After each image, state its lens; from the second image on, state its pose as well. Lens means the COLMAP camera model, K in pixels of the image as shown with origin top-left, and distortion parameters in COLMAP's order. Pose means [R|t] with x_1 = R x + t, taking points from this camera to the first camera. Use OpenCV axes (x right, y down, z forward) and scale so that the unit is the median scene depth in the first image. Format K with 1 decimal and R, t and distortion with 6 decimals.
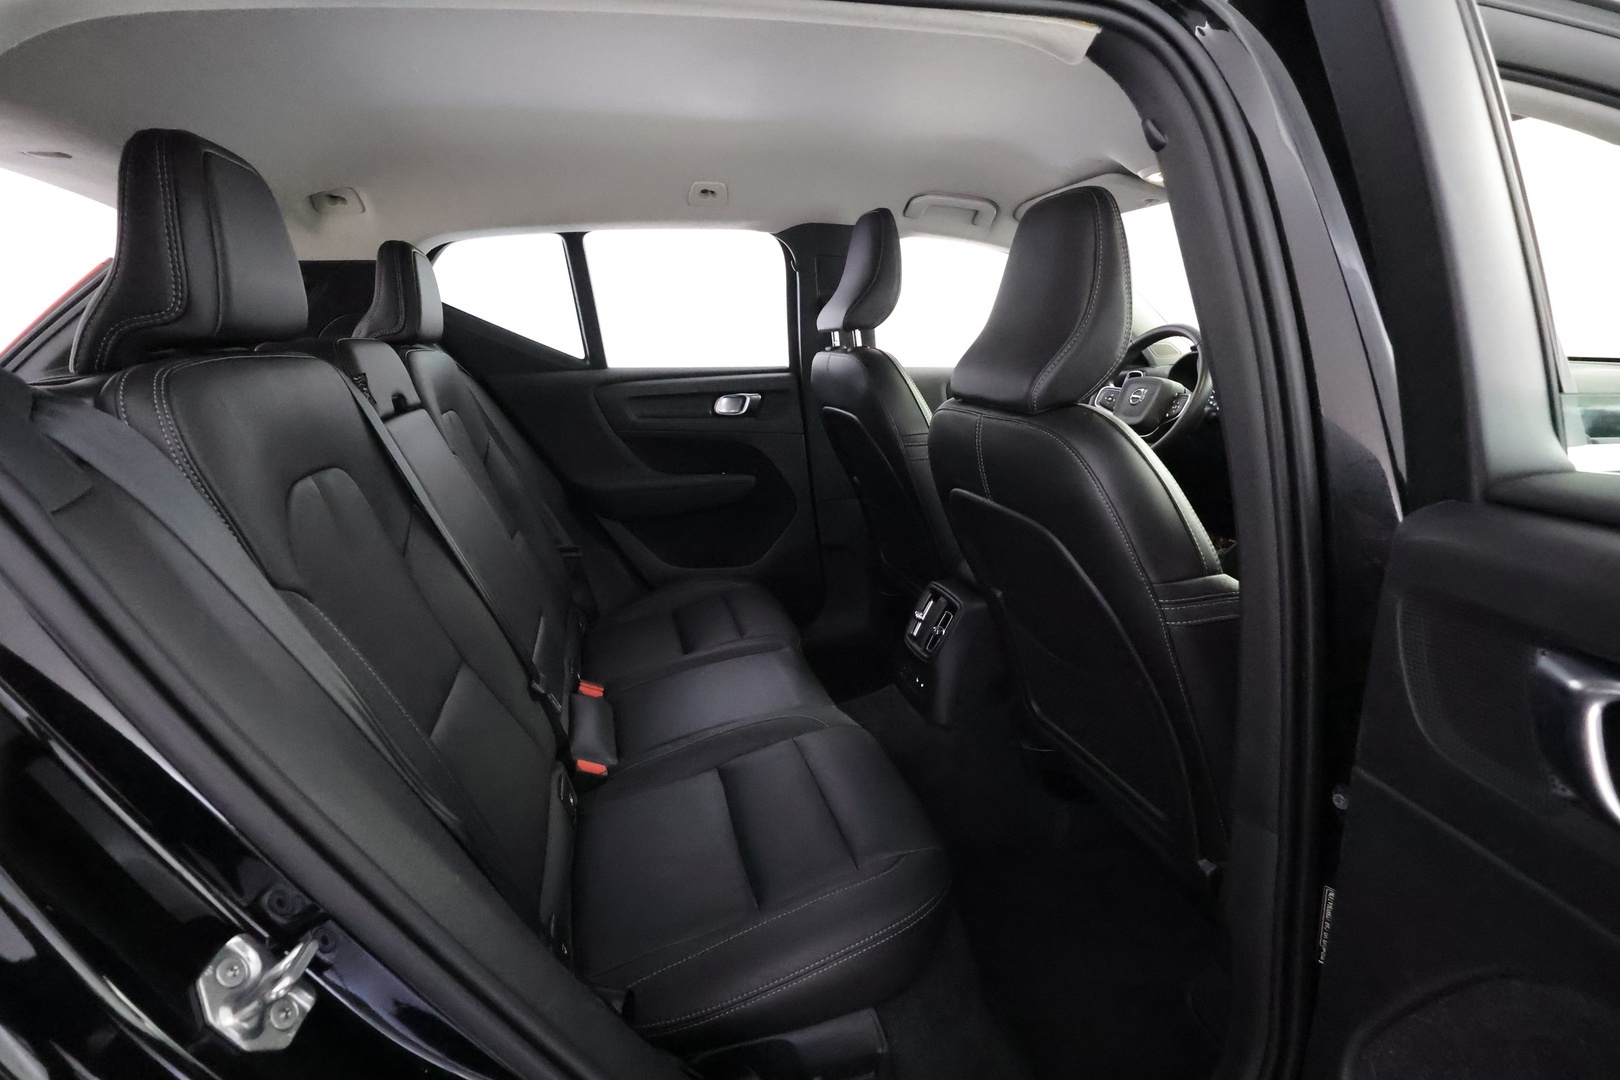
lens RADIAL K [[760.3, 0, 813.6], [0, 760.3, 540.3], [0, 0, 1]] dist [0.001728, 0.000403]
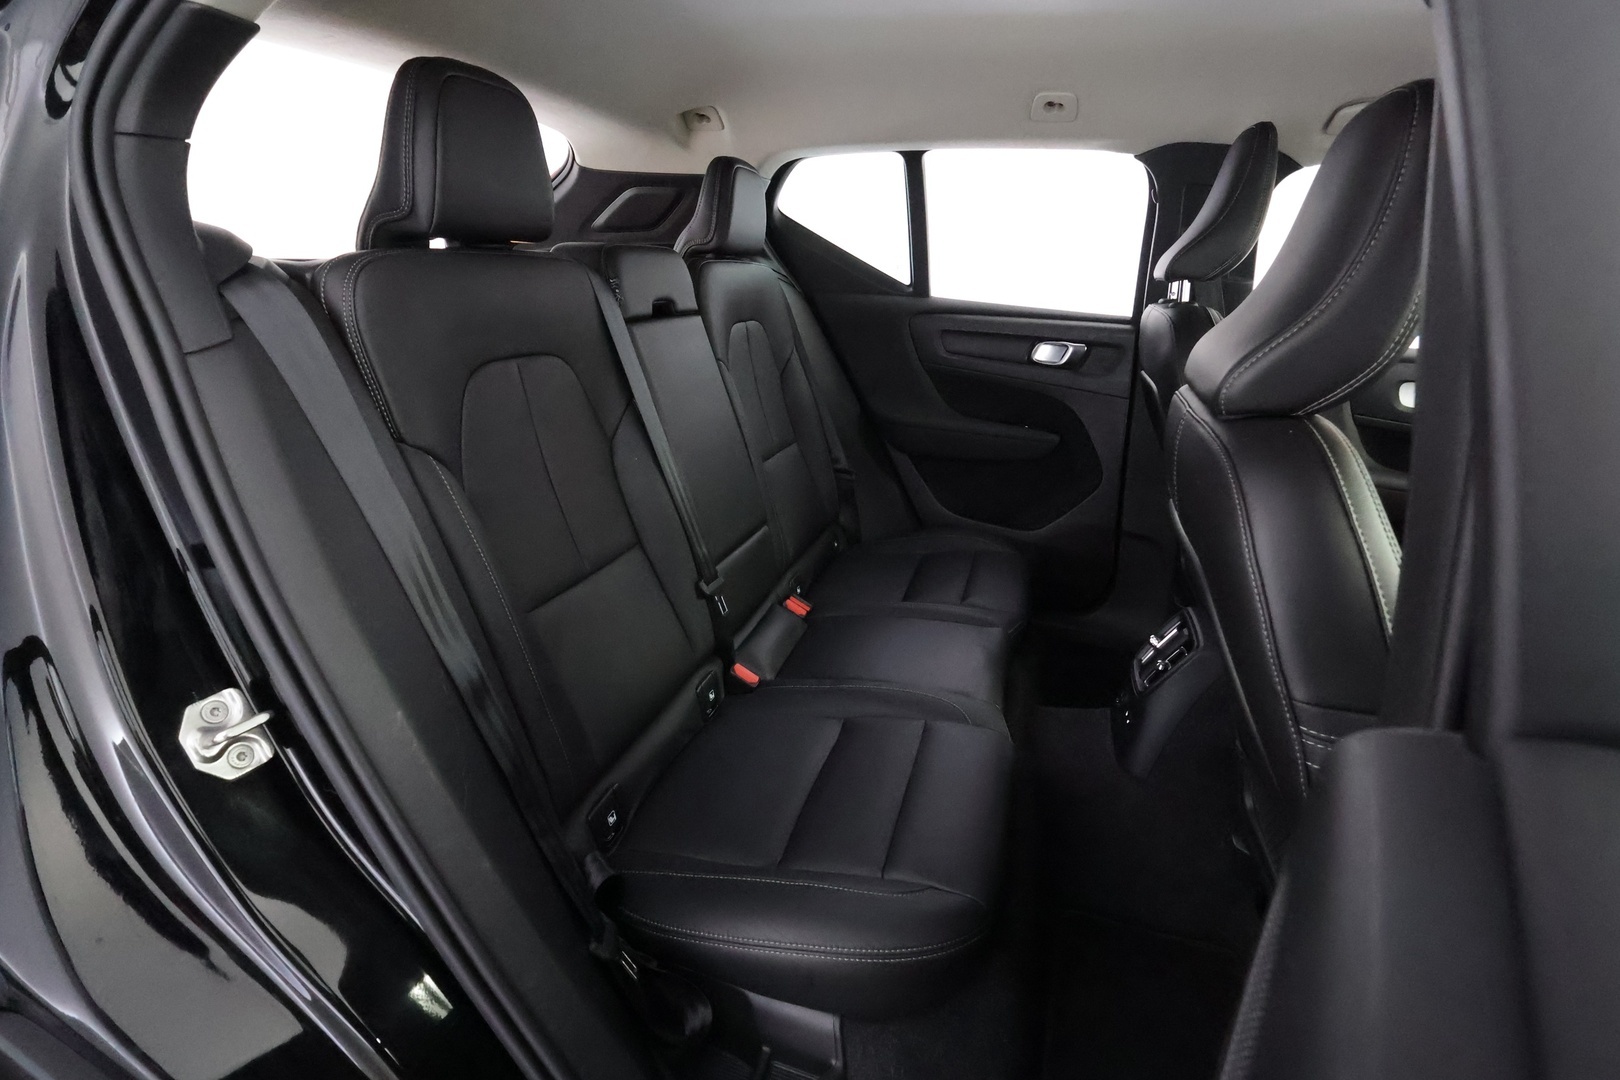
lens RADIAL K [[760.3, 0, 813.6], [0, 760.3, 540.3], [0, 0, 1]] dist [0.001728, 0.000403]
pose [[0.833993, 0.260933, -0.486178, 0.178188], [-0.217807, 0.965247, 0.144422, -0.039390], [0.506967, -0.014554, 0.861843, 0.095614]]
